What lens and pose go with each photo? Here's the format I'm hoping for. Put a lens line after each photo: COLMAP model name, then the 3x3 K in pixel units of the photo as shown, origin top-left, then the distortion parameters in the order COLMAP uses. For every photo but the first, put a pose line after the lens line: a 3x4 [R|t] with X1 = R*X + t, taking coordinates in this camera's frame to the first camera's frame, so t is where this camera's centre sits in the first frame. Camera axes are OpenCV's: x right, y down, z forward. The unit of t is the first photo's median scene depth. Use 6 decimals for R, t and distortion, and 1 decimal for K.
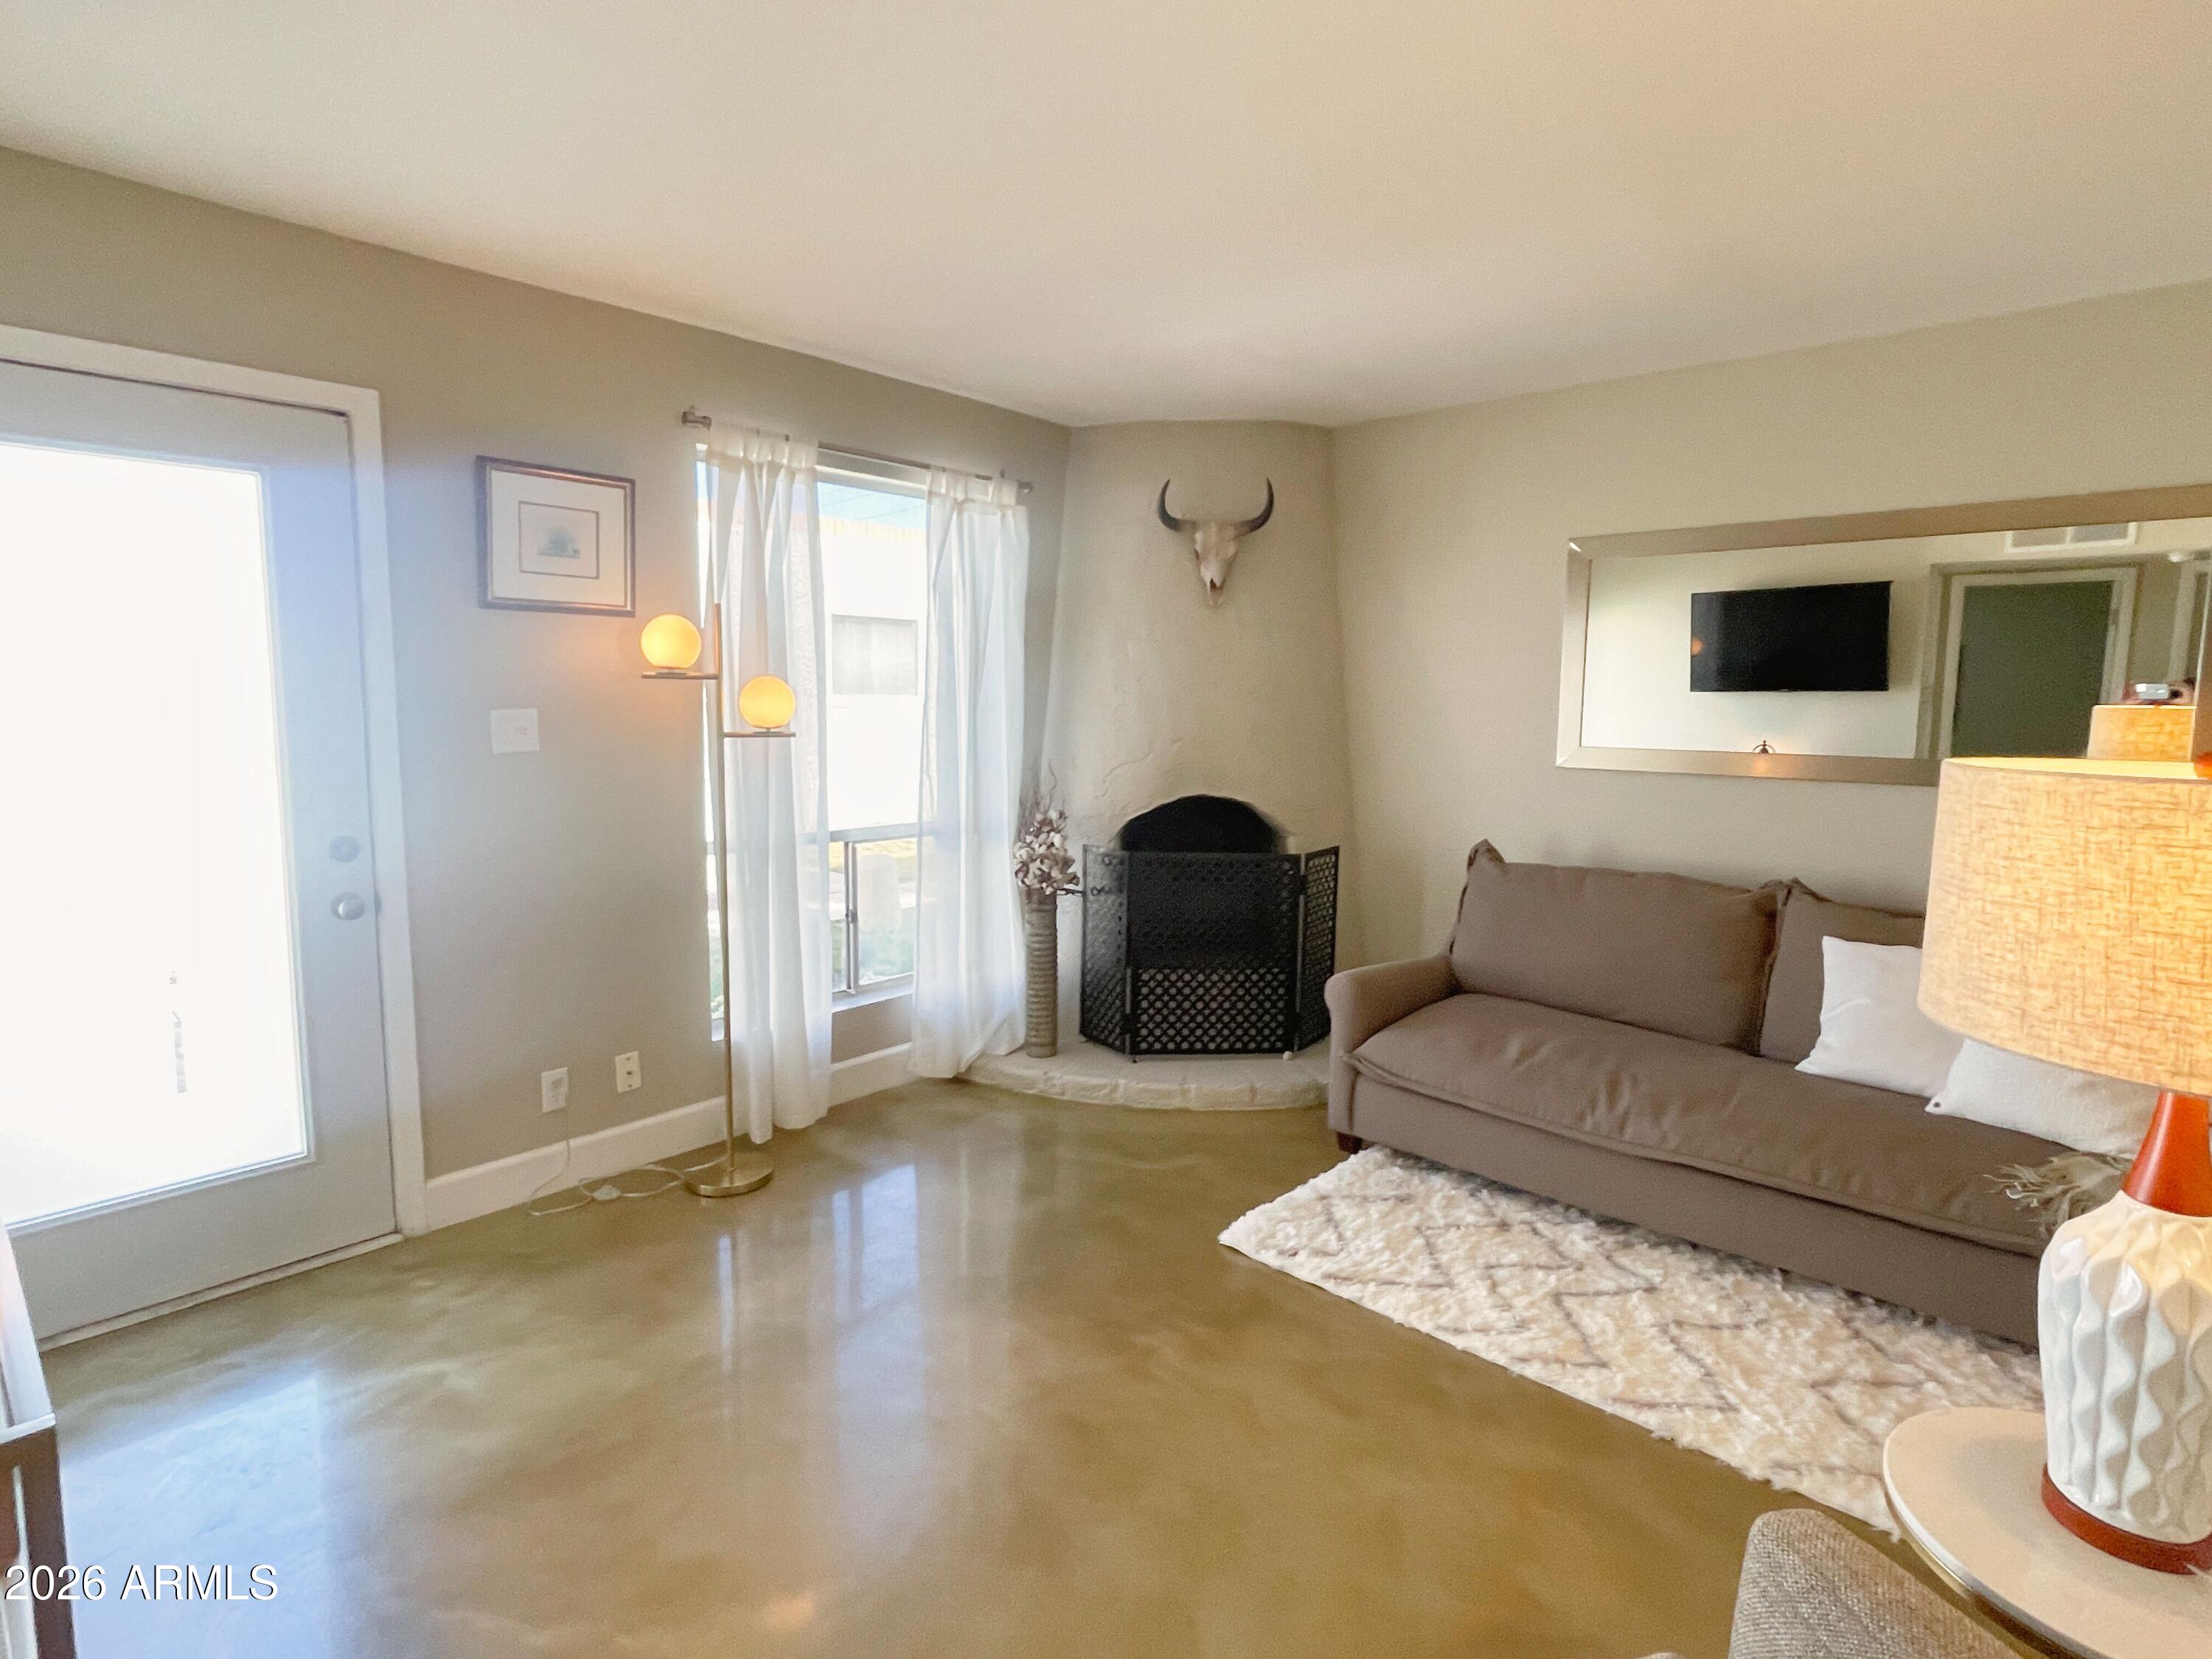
lens RADIAL K [[1131.4, 0, 1125.8], [0, 1131.4, 826.2], [0, 0, 1]] dist [0.000239, 0.000184]
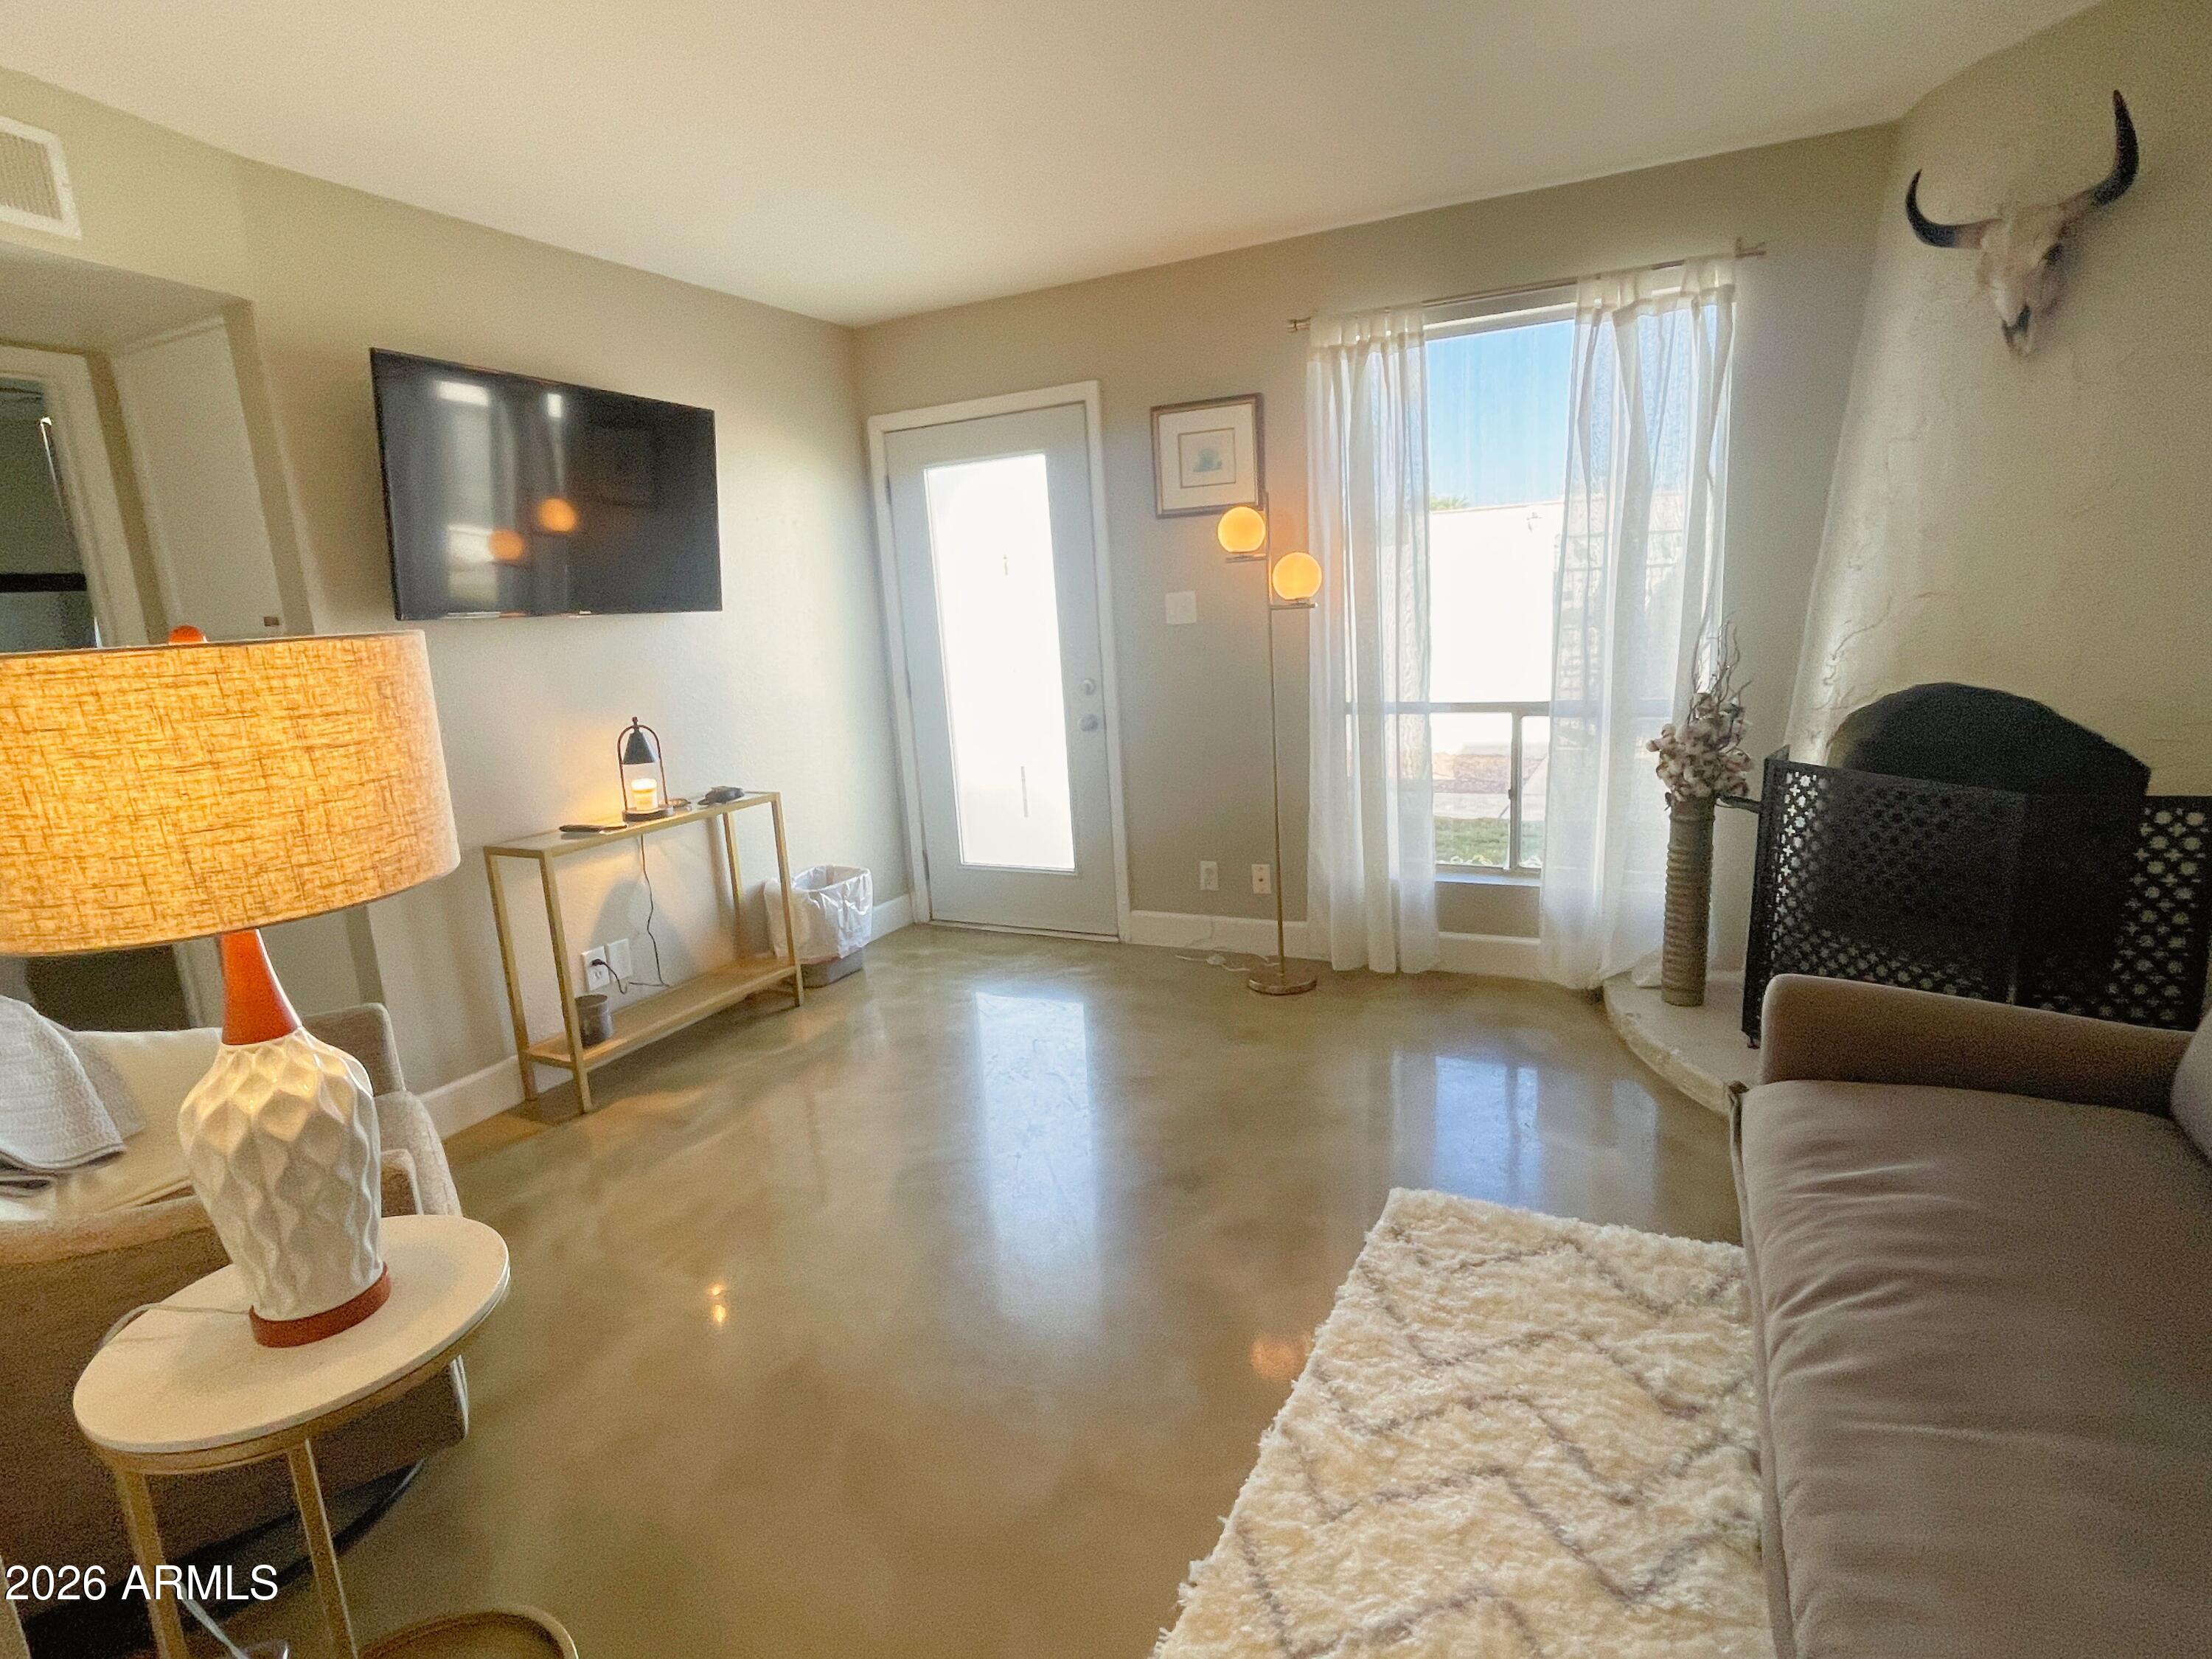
lens RADIAL K [[1131.4, 0, 1078.3], [0, 1131.4, 830.5], [0, 0, 1]] dist [0.000239, 0.000184]
pose [[0.245621, 0.166727, -0.954920, 0.715198], [-0.056459, 0.985886, 0.157612, -0.024311], [0.967720, 0.015201, 0.251567, 0.494320]]
